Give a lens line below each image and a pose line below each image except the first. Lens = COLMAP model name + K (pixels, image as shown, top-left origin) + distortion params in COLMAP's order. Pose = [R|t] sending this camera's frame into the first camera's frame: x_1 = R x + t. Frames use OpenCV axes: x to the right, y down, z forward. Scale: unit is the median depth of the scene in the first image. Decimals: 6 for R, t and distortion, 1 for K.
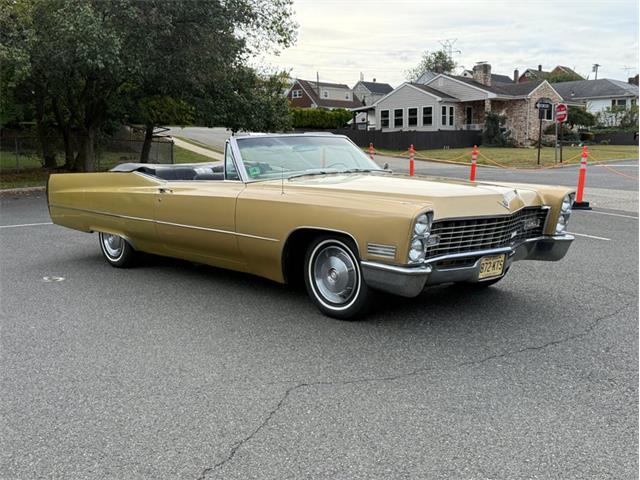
lens RADIAL K [[700.5, 0, 320.0], [0, 700.5, 240.0], [0, 0, 1]] dist [0.198813, -0.439818]
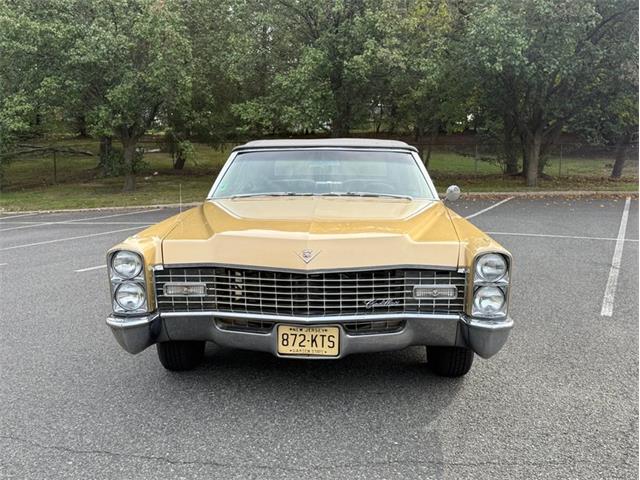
lens RADIAL K [[720.3, 0, 321.0], [0, 720.3, 240.4], [0, 0, 1]] dist [0.207907, -0.459403]
pose [[0.700517, 0.105096, -0.705854, 0.201324], [-0.110135, 0.993168, 0.038574, -0.024540], [0.705086, 0.050718, 0.707306, 0.130695]]
